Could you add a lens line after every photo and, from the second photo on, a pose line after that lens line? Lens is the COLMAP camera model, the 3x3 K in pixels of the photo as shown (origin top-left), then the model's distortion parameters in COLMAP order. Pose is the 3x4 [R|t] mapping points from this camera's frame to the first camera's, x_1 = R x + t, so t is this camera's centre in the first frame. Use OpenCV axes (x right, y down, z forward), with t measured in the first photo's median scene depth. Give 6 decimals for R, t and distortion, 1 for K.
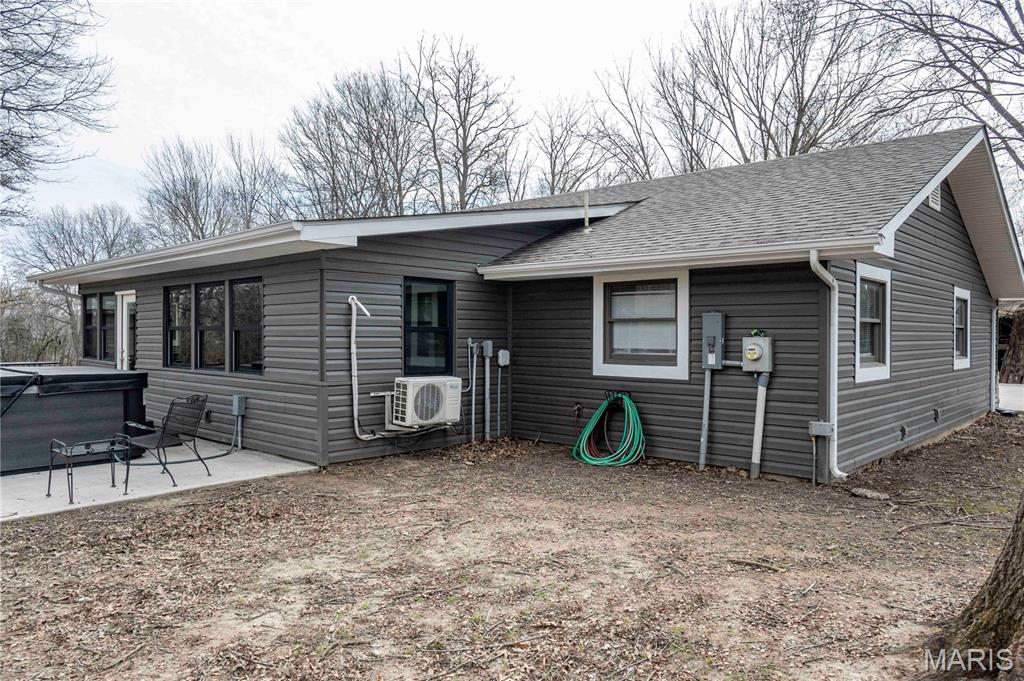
lens RADIAL K [[700.5, 0, 536.1], [0, 700.5, 343.6], [0, 0, 1]] dist [0.004283, 0.000887]
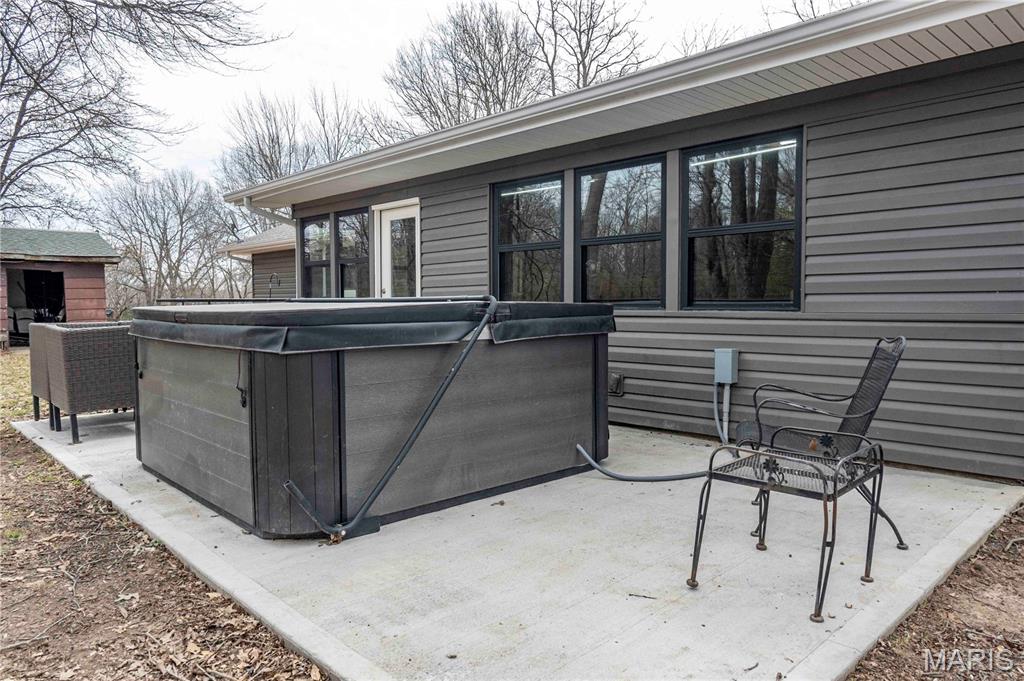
lens RADIAL K [[700.5, 0, 536.1], [0, 700.5, 343.6], [0, 0, 1]] dist [0.004283, 0.000887]
pose [[0.998067, -0.002136, -0.062109, -0.111756], [0.004947, 0.998968, 0.045140, 0.008943], [0.061949, -0.045360, 0.997048, 0.088877]]
